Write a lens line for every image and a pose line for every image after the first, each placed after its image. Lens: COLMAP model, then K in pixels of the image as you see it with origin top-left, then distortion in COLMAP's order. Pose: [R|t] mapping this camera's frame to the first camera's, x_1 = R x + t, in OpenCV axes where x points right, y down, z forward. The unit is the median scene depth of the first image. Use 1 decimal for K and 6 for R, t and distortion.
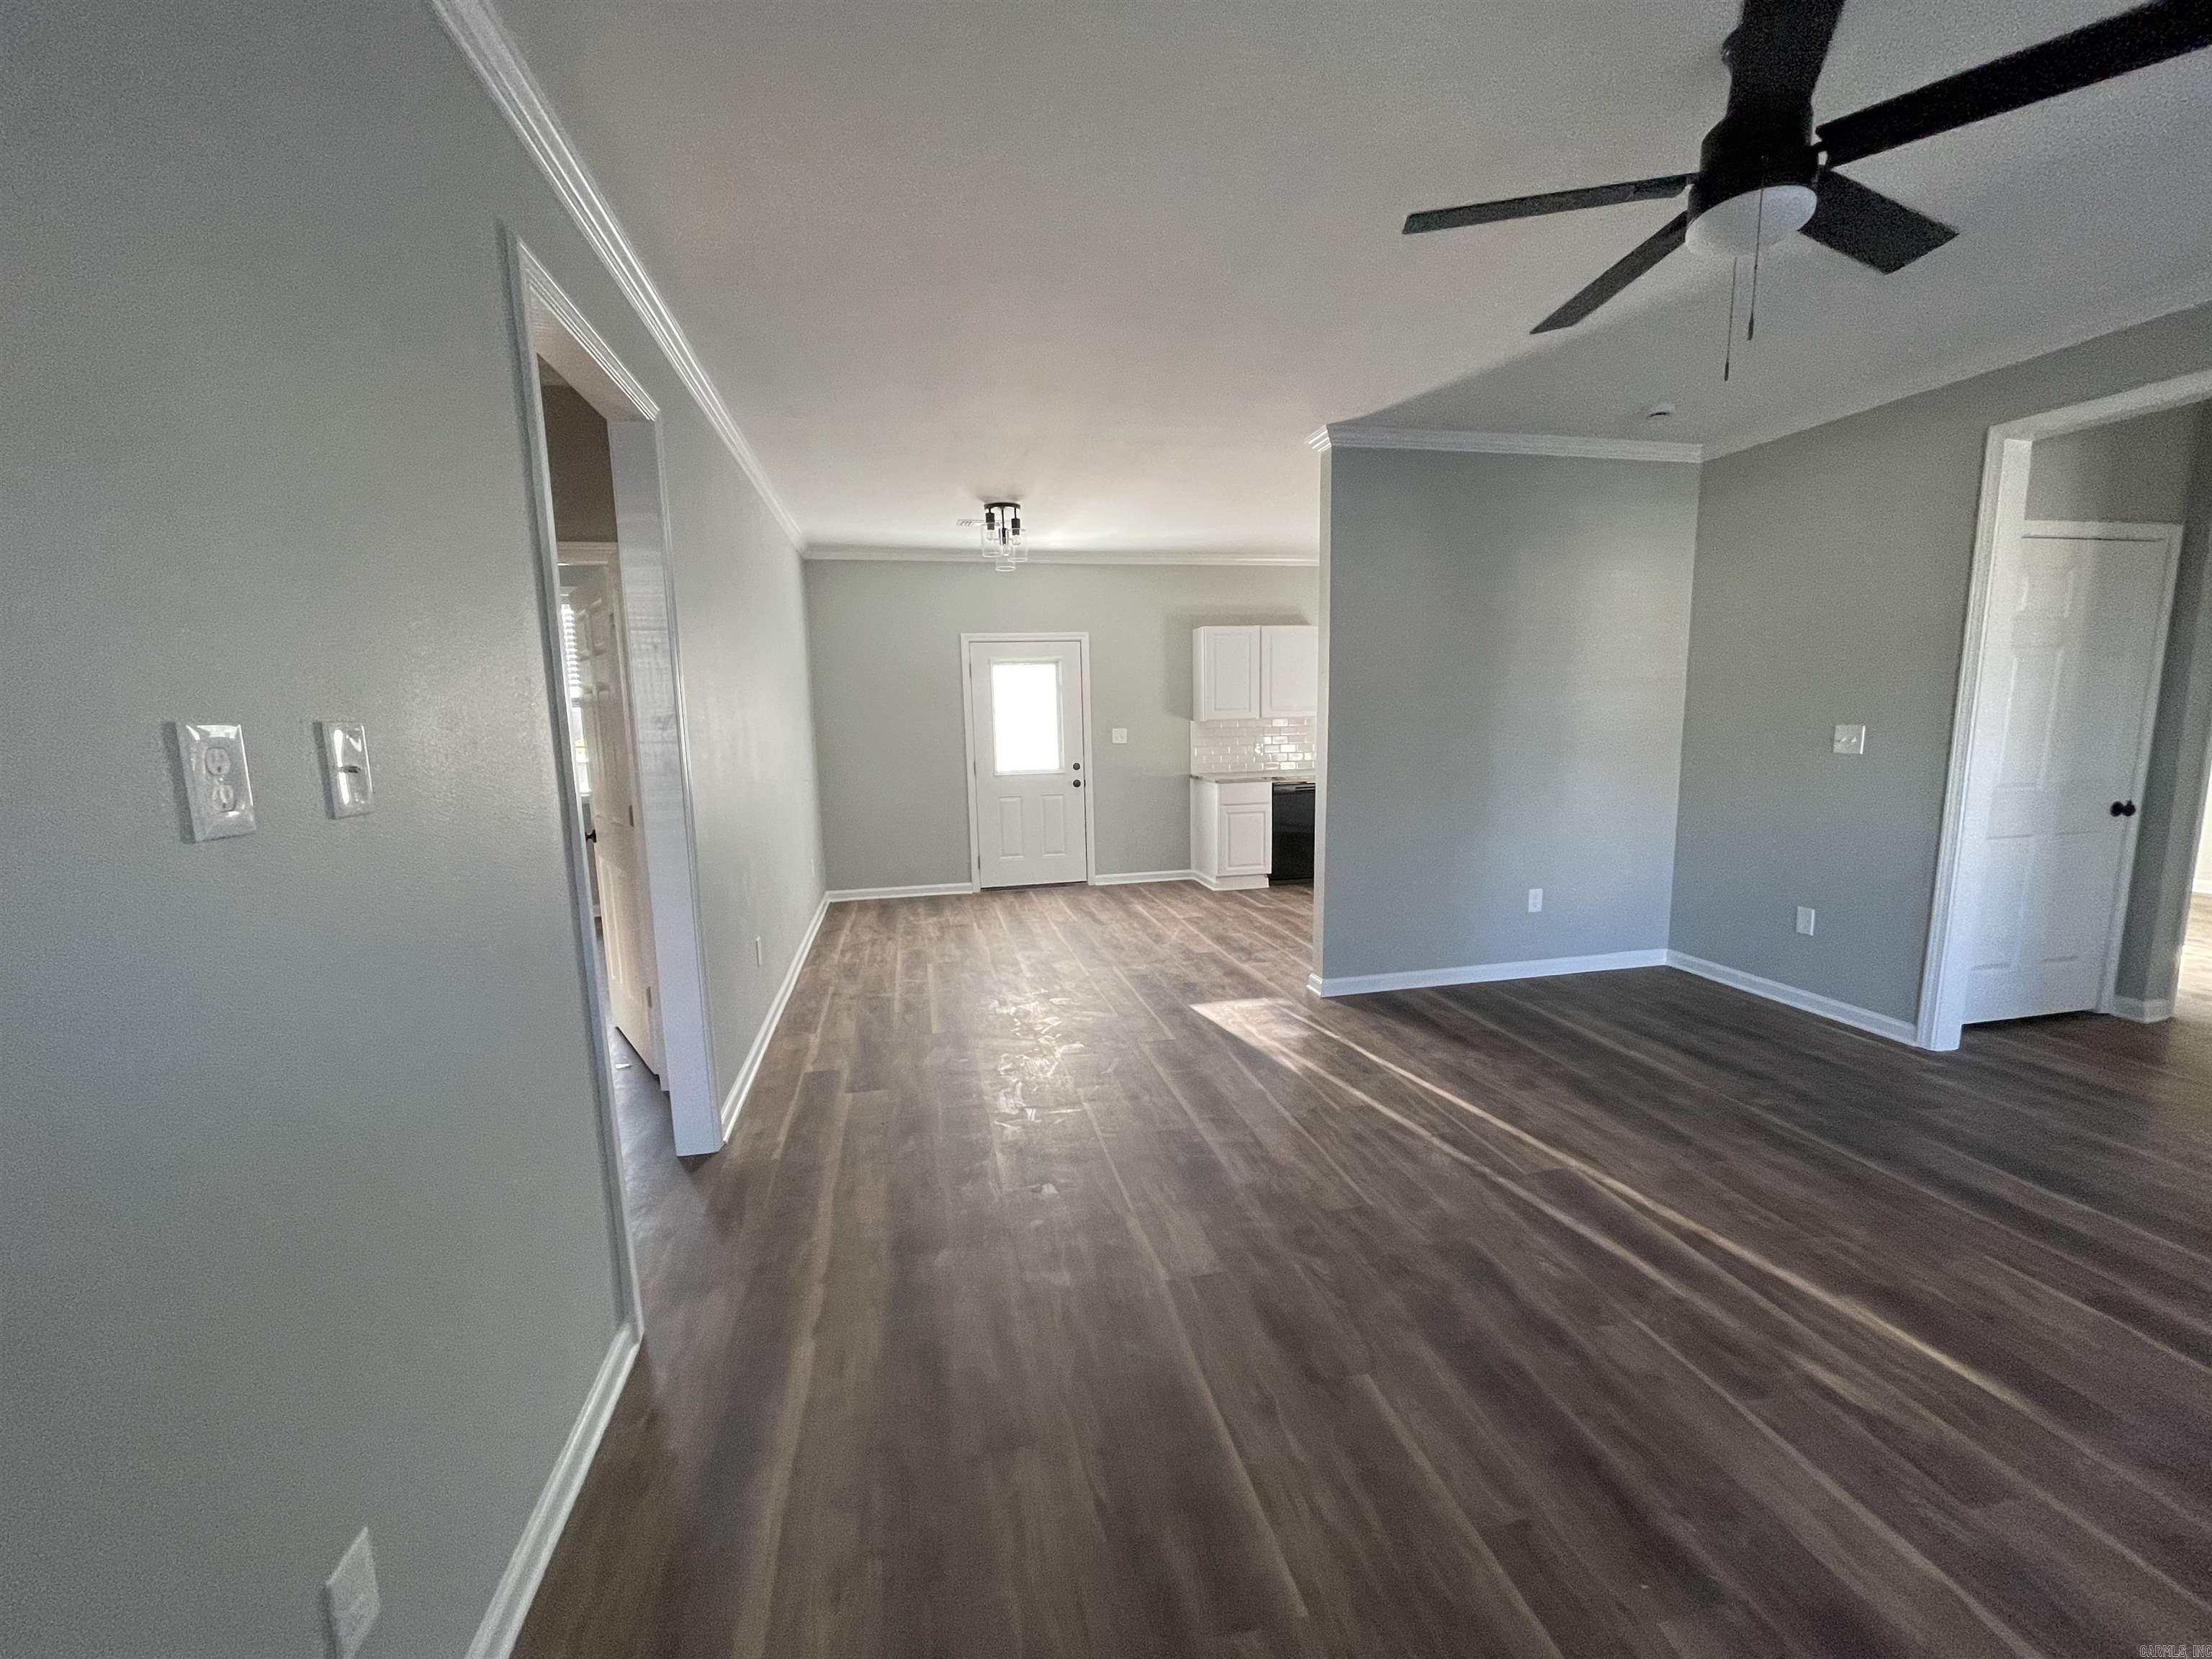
lens RADIAL K [[892.0, 0, 1108.2], [0, 892.0, 840.0], [0, 0, 1]] dist [-0.001678, 0.000990]
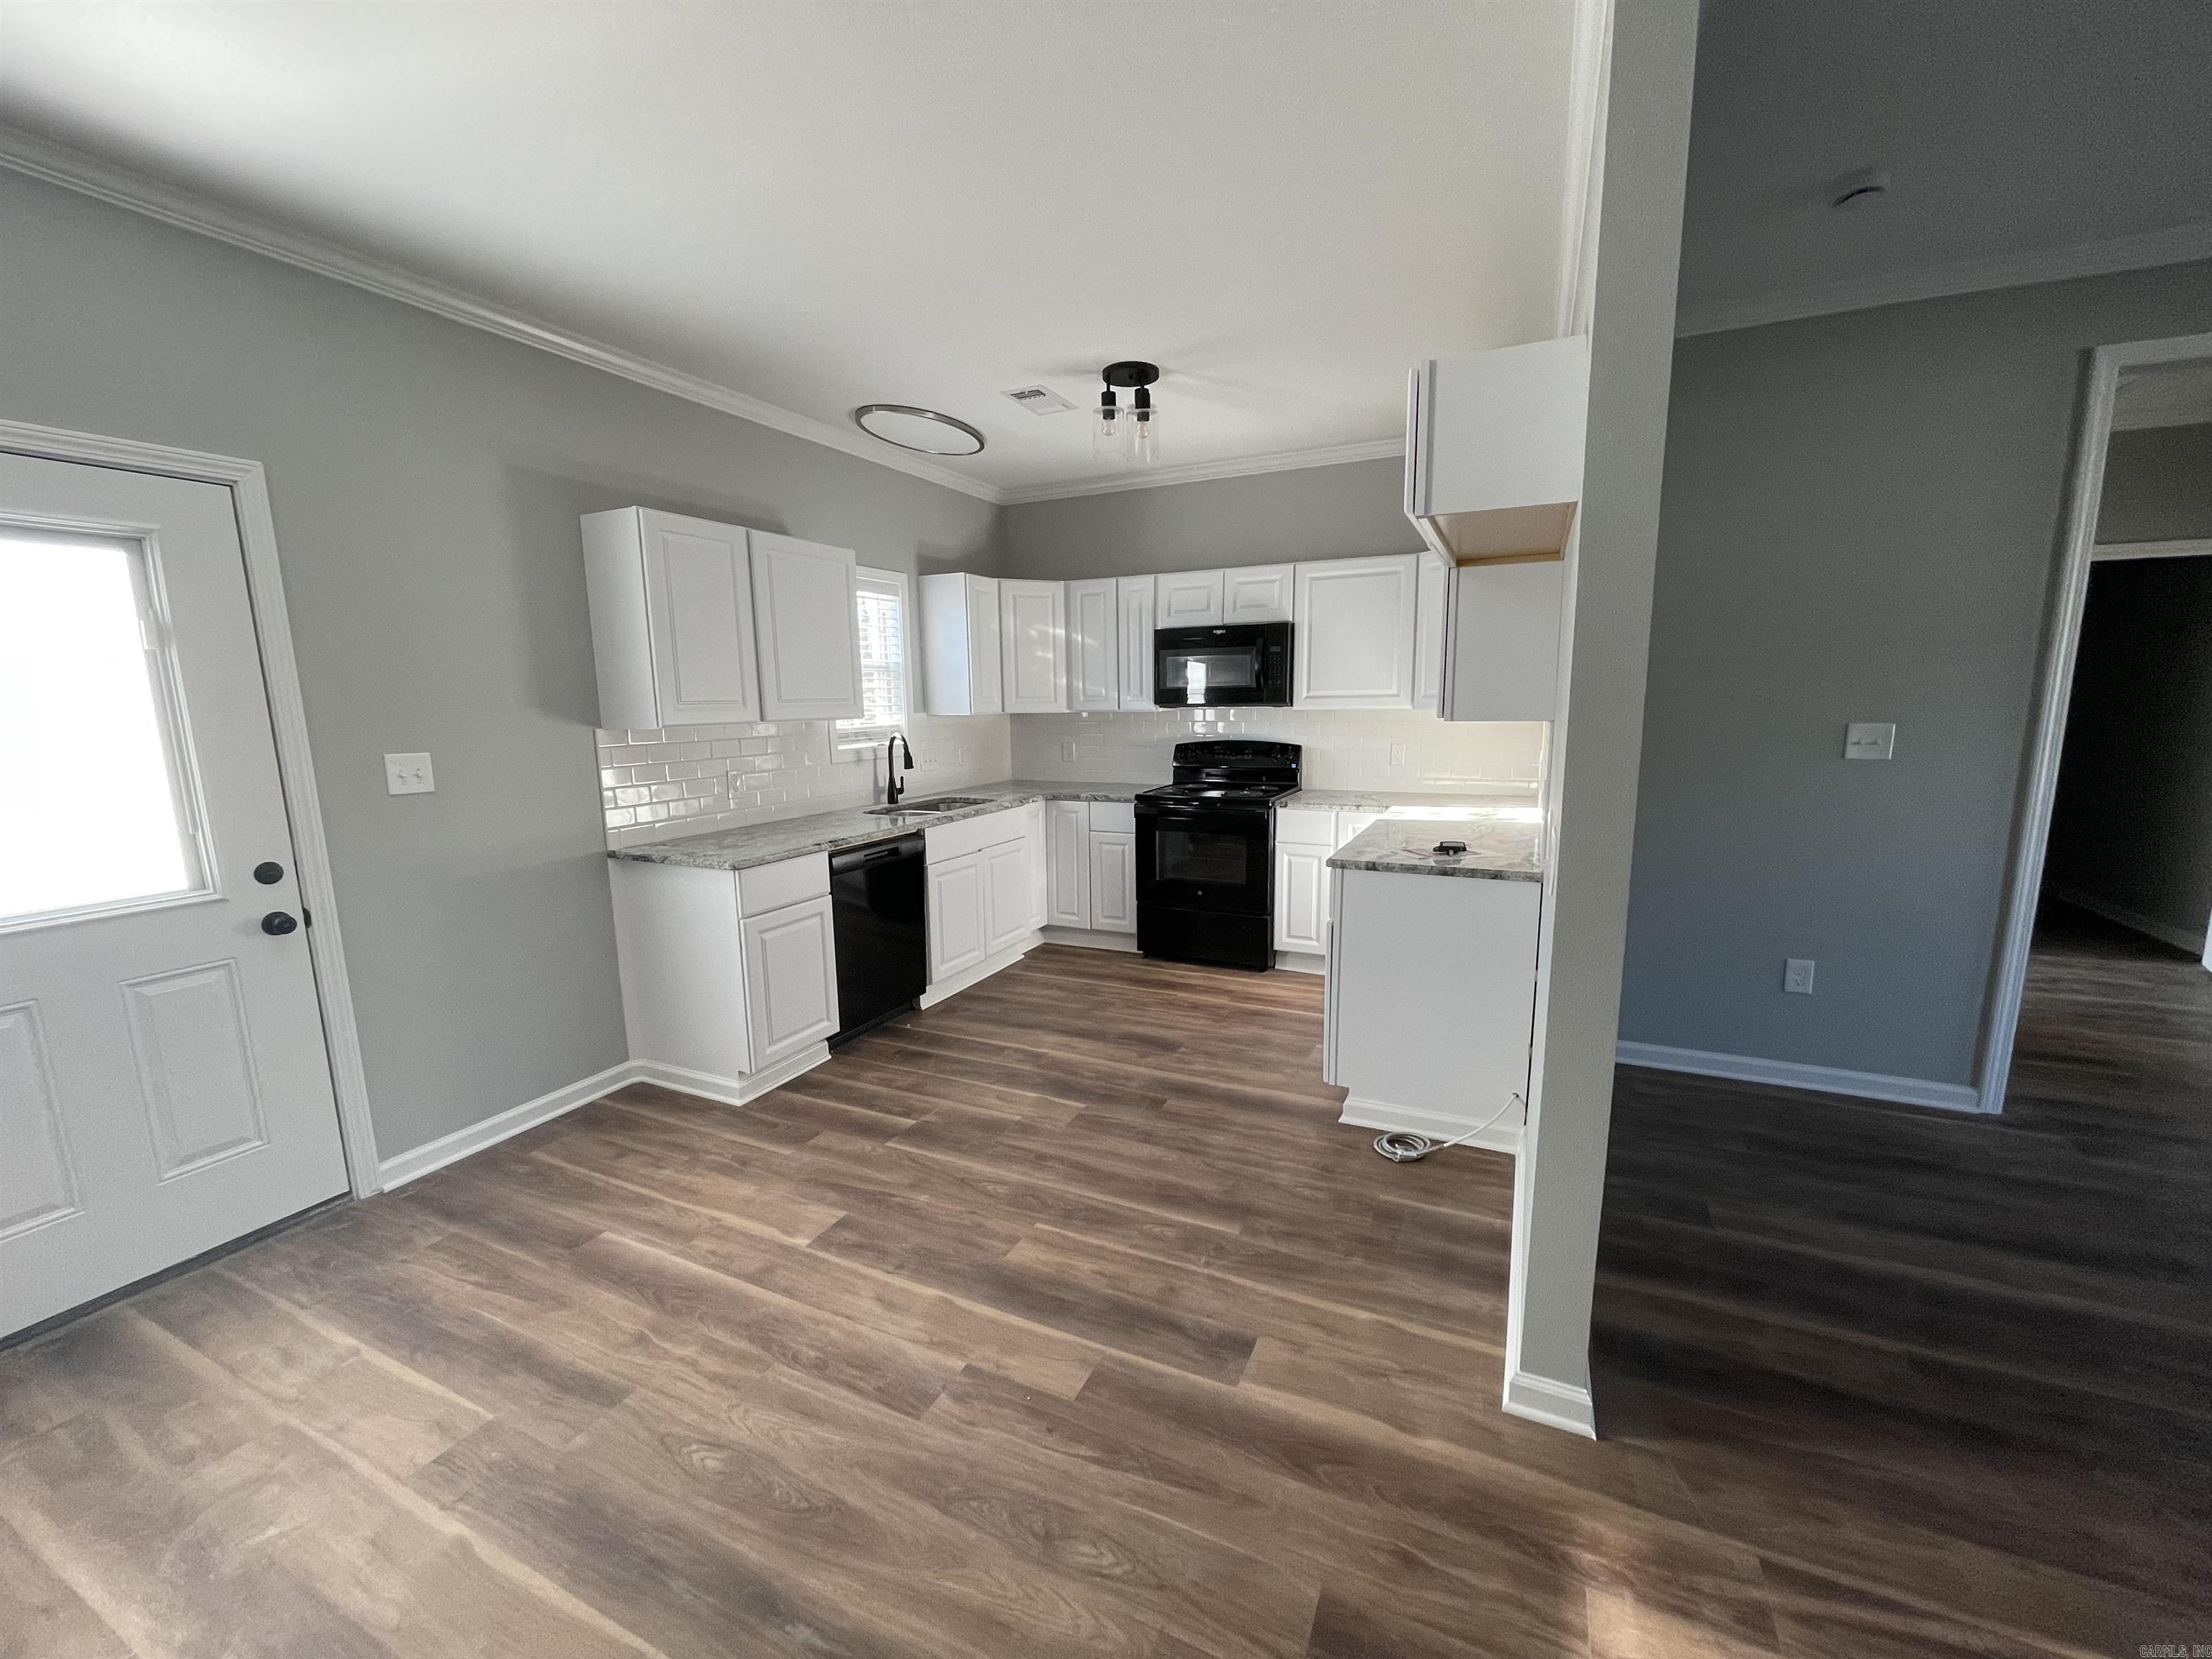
lens RADIAL K [[892.0, 0, 1101.8], [0, 892.0, 838.1], [0, 0, 1]] dist [-0.001678, 0.000990]
pose [[0.614943, -0.111105, 0.780705, -0.188557], [0.113727, 0.992170, 0.051620, -0.143348], [-0.780328, 0.057044, 0.622764, 1.030813]]
